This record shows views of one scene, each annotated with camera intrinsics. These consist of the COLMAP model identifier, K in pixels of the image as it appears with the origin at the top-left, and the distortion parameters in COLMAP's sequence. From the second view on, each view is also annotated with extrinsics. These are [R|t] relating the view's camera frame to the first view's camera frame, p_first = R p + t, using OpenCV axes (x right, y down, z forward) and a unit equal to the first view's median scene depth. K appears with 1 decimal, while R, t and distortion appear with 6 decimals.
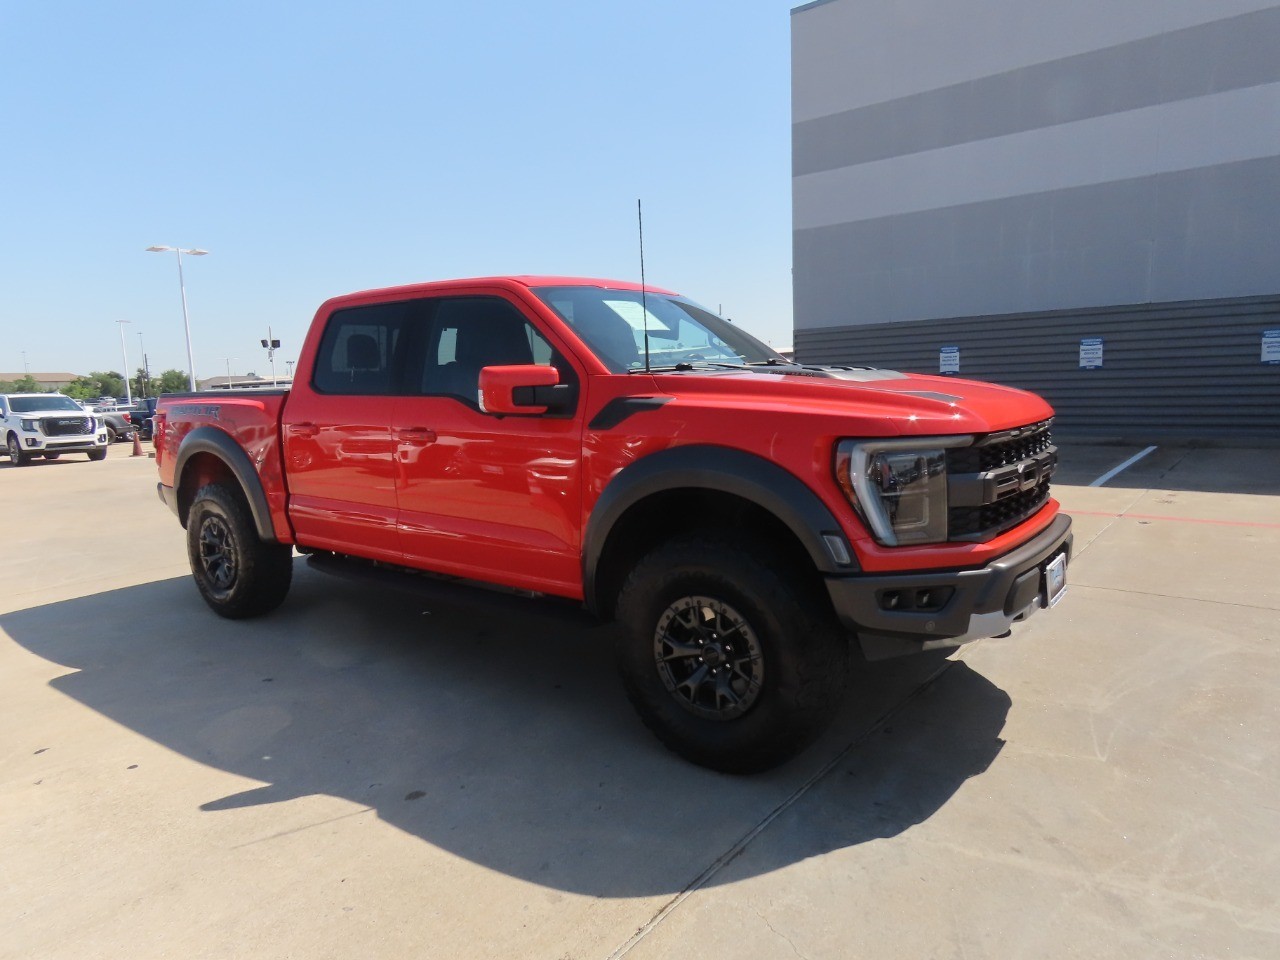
lens RADIAL K [[816.5, 0, 644.9], [0, 816.5, 485.8], [0, 0, 1]] dist [-0.008262, -0.000102]
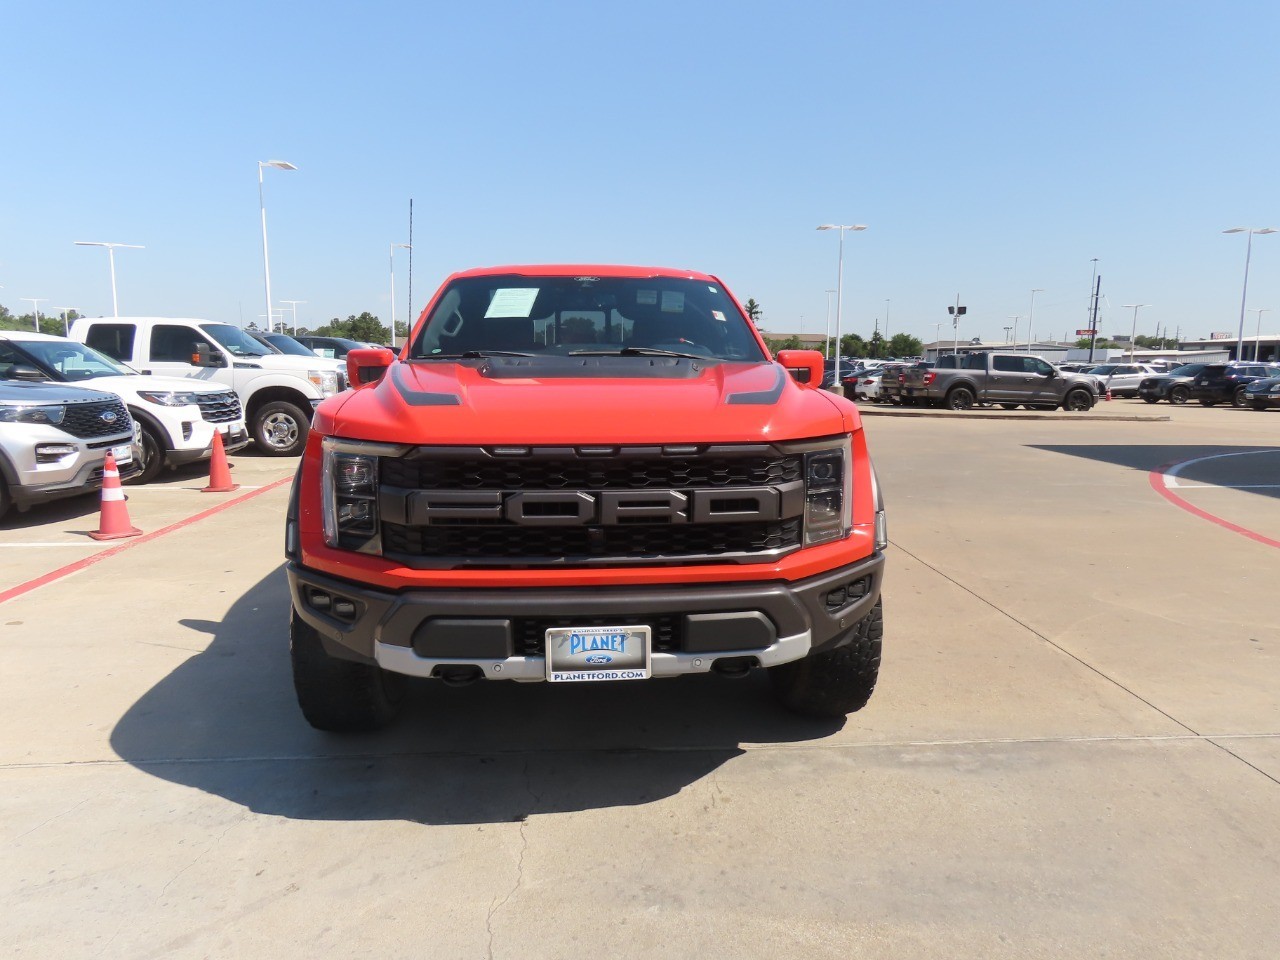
lens RADIAL K [[816.5, 0, 644.9], [0, 816.5, 485.8], [0, 0, 1]] dist [-0.008262, -0.000102]
pose [[0.673313, 0.154923, -0.722944, 1.144149], [-0.125362, 0.987564, 0.094873, -0.126804], [0.728652, 0.026751, 0.684362, 0.543968]]
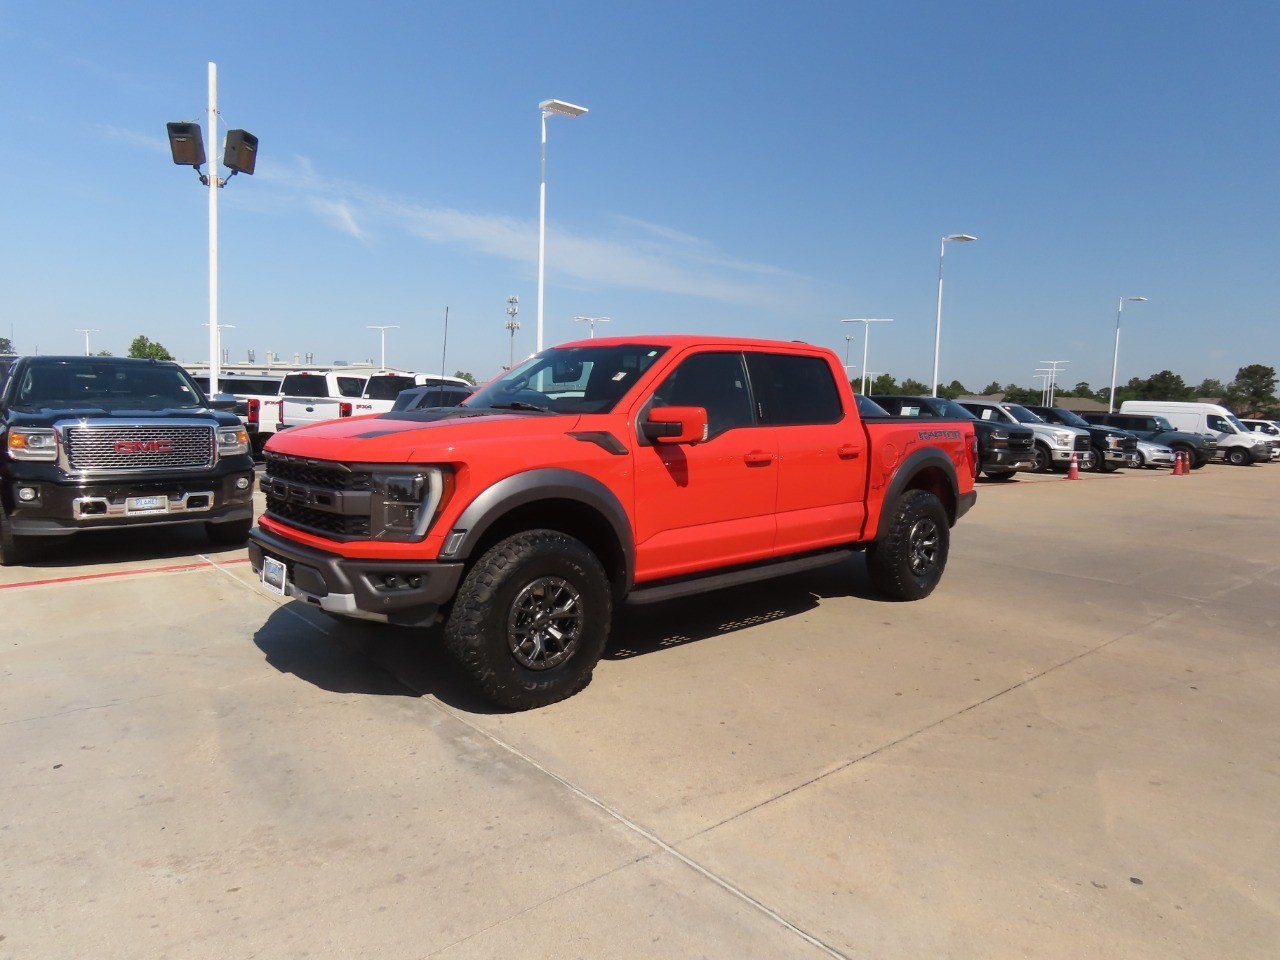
lens RADIAL K [[816.5, 0, 644.9], [0, 816.5, 485.8], [0, 0, 1]] dist [-0.008262, -0.000102]
pose [[-0.180167, 0.127435, -0.975346, 1.787509], [-0.143462, 0.977565, 0.154226, -0.338856], [0.973118, 0.167711, -0.157843, 1.902247]]
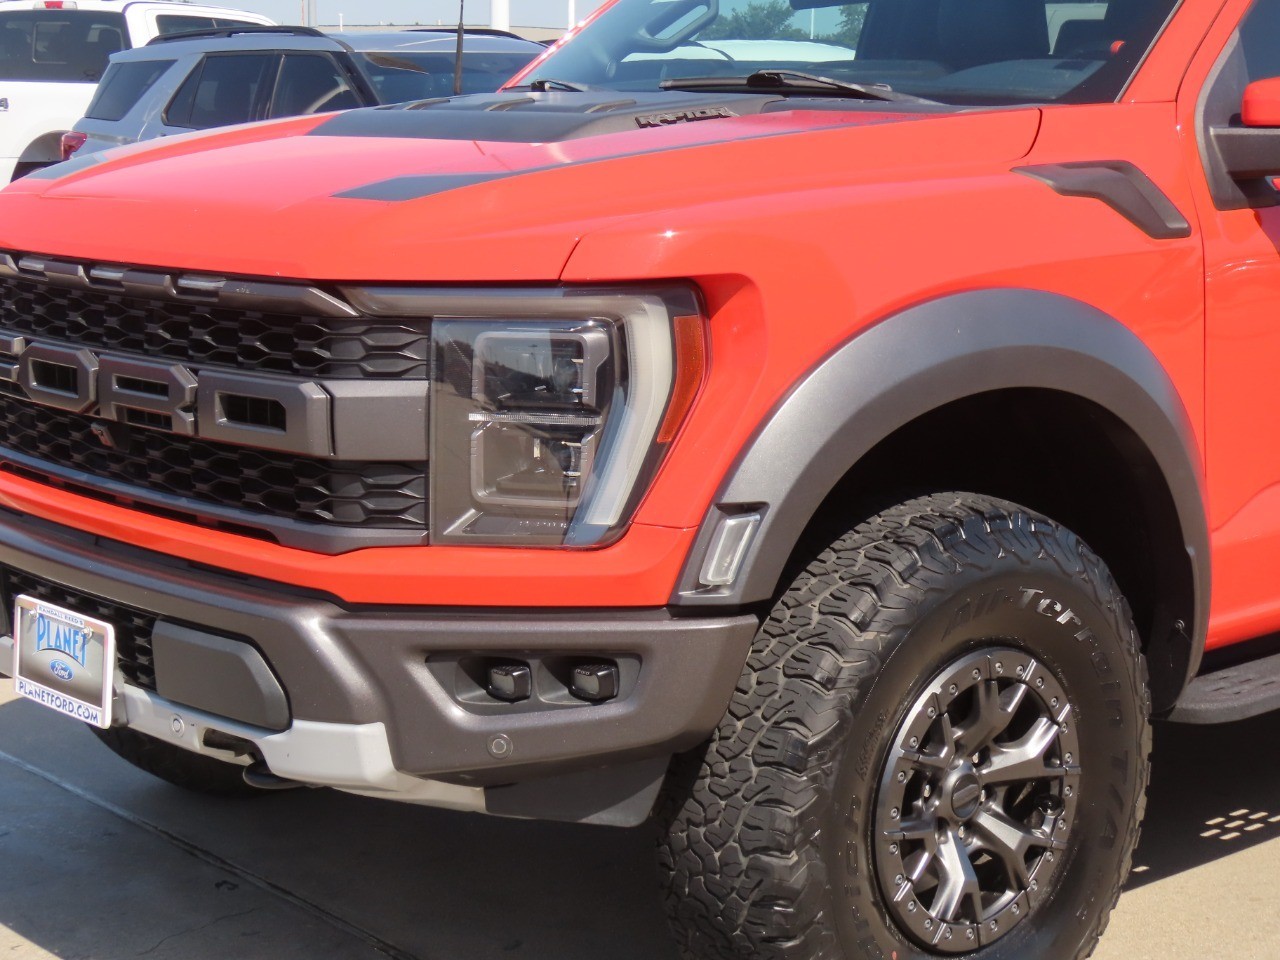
lens RADIAL K [[2317.4, 0, 659.3], [0, 2317.4, 509.7], [0, 0, 1]] dist [-0.003953, -0.030489]
pose [[-0.190532, 0.211133, -0.958708, 1.644366], [-0.121840, 0.963961, 0.236504, -0.281411], [0.974091, 0.161871, -0.157941, 1.566964]]
